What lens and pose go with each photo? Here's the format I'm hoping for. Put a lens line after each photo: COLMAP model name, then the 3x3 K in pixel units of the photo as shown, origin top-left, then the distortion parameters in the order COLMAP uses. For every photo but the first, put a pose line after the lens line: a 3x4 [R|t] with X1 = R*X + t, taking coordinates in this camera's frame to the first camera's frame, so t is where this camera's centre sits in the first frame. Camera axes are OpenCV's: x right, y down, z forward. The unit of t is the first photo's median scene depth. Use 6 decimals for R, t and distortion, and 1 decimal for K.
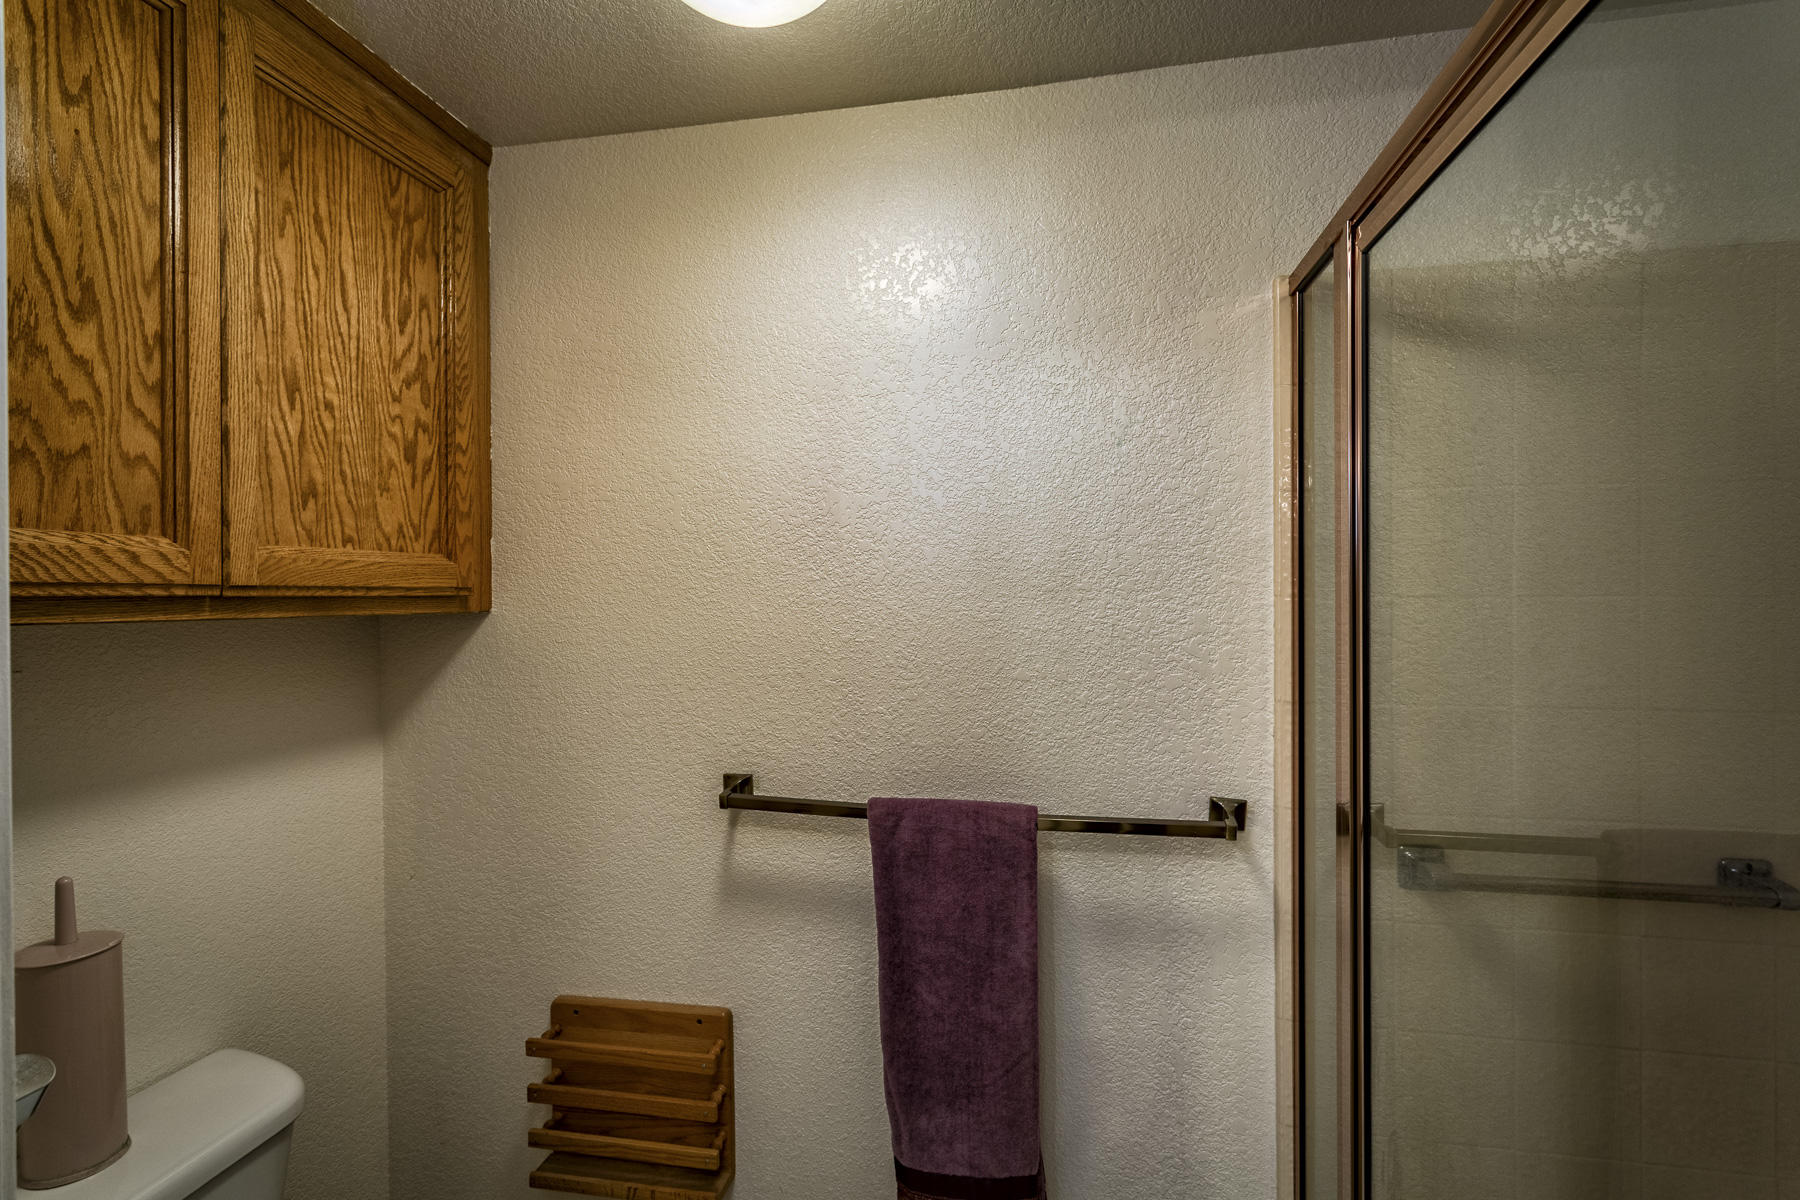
lens RADIAL K [[861.6, 0, 900.6], [0, 861.6, 603.0], [0, 0, 1]] dist [0.001073, -0.001494]
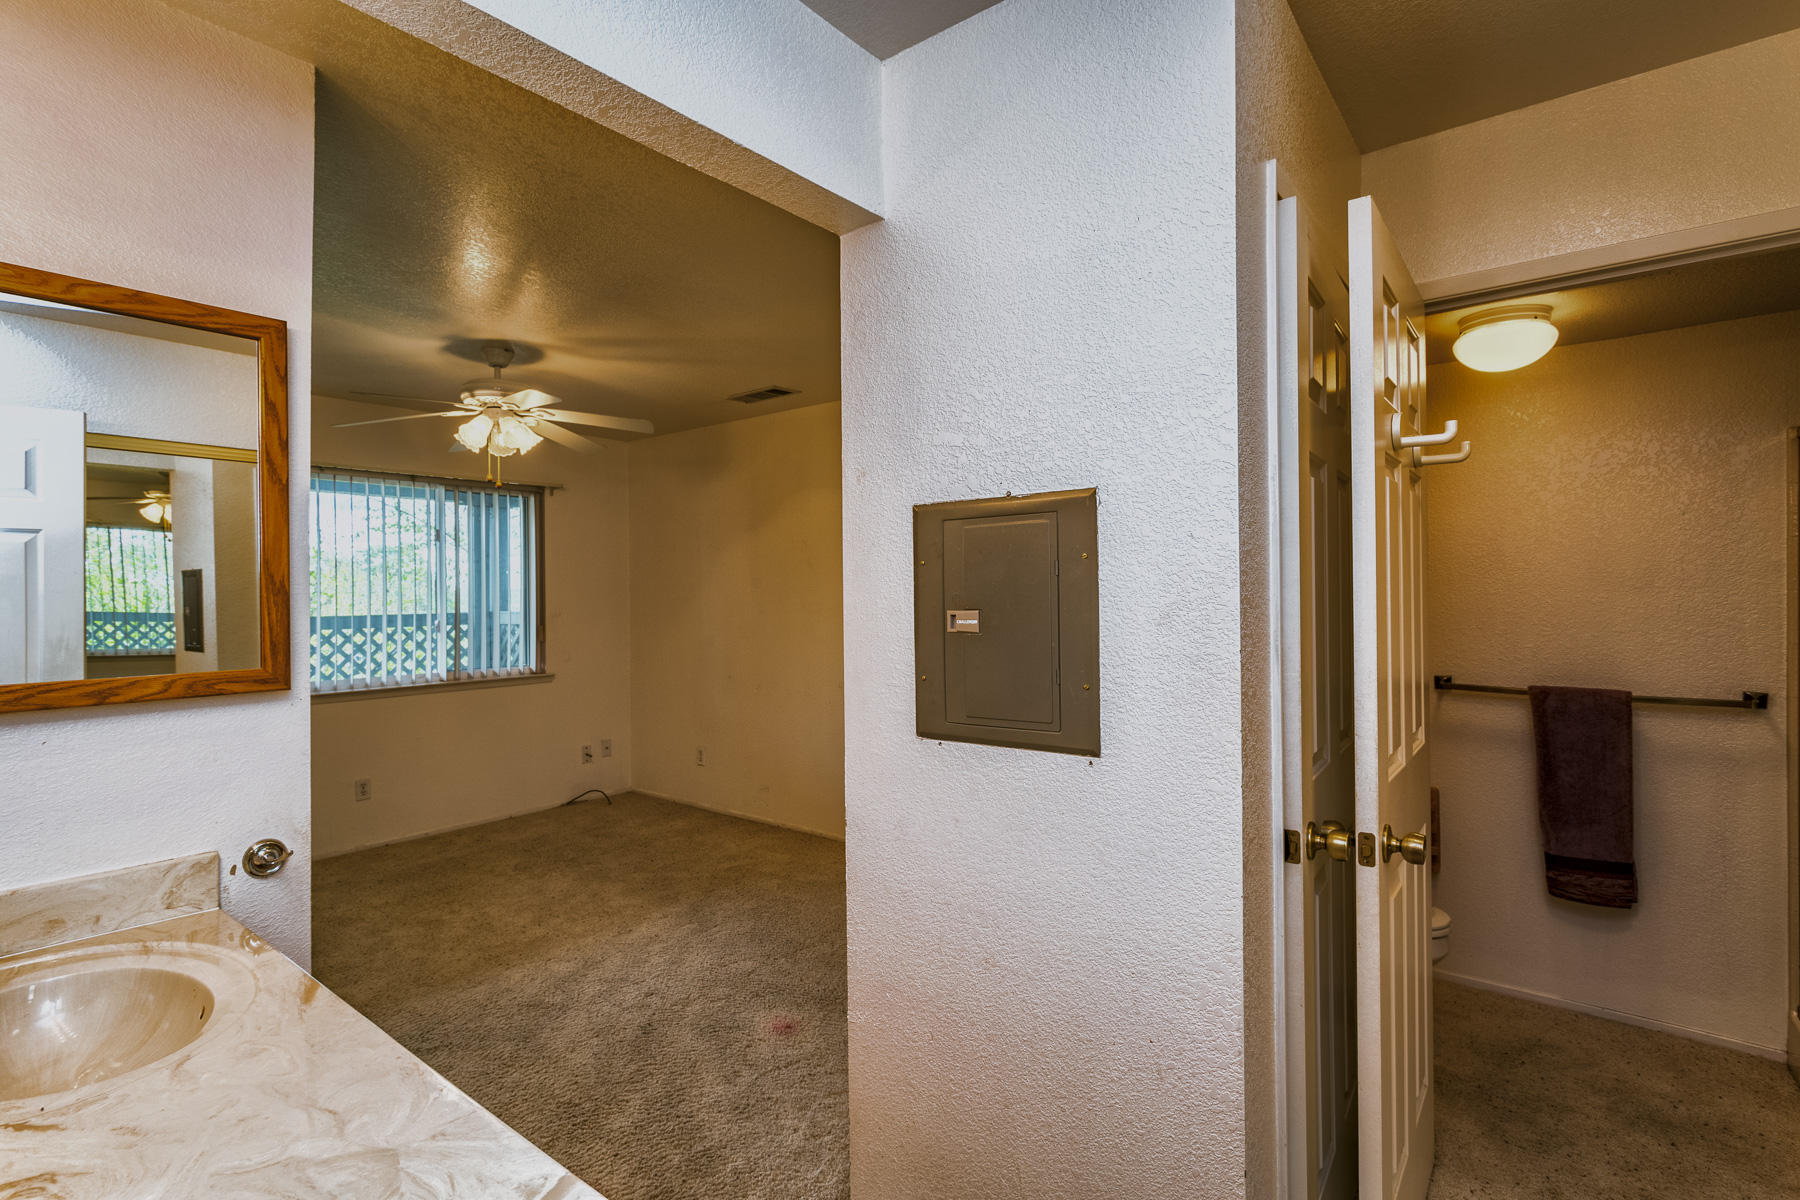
lens RADIAL K [[861.6, 0, 883.3], [0, 861.6, 591.7], [0, 0, 1]] dist [0.001073, -0.001494]
pose [[0.875617, 0.000169, -0.483006, -0.417077], [-0.001633, 0.999995, -0.002612, 0.003039], [0.483003, 0.003076, 0.875613, -1.688725]]
